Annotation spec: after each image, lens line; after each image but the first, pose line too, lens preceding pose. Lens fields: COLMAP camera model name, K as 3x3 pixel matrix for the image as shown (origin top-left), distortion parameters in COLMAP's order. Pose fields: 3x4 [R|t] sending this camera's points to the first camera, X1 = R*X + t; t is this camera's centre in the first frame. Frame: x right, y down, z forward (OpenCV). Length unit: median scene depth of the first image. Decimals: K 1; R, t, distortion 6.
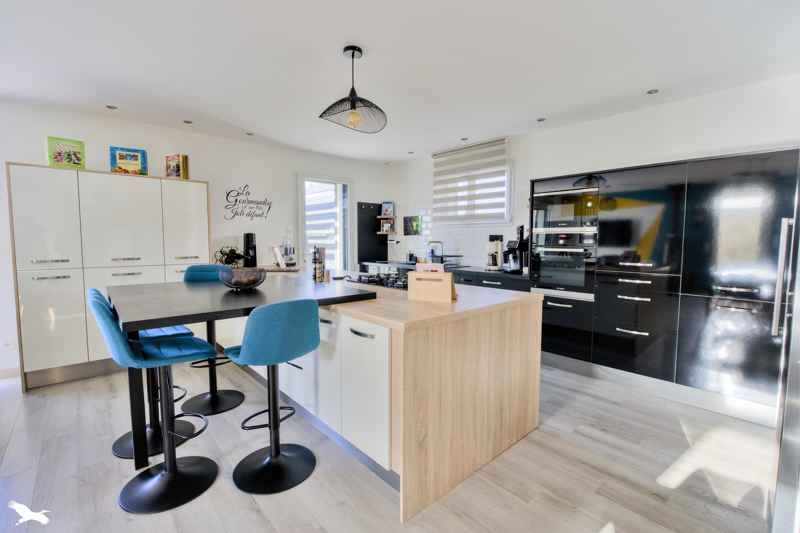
lens RADIAL K [[360.5, 0, 400.2], [0, 360.5, 267.2], [0, 0, 1]] dist [-0.003062, 0.001703]
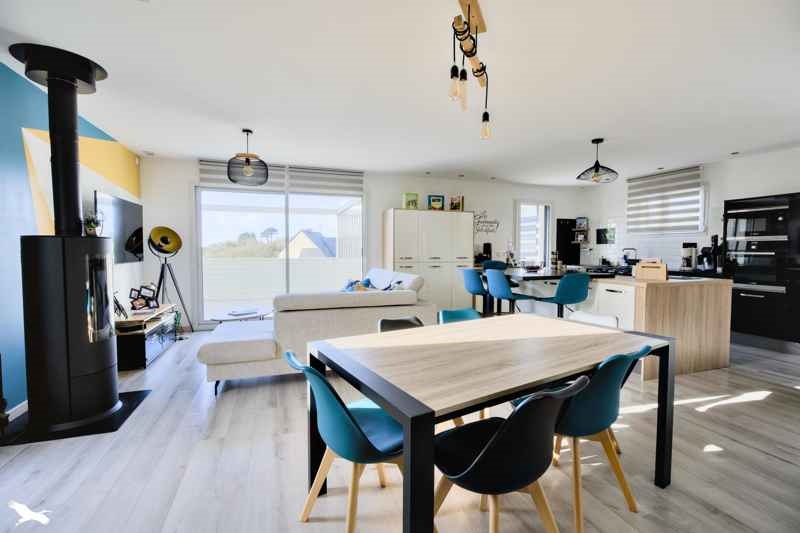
lens RADIAL K [[360.5, 0, 399.5], [0, 360.5, 265.8], [0, 0, 1]] dist [-0.003062, 0.001703]
pose [[0.922170, 0.016440, -0.386434, -0.183270], [-0.029283, 0.999196, -0.027372, 0.055222], [0.385674, 0.036558, 0.921911, -0.548826]]
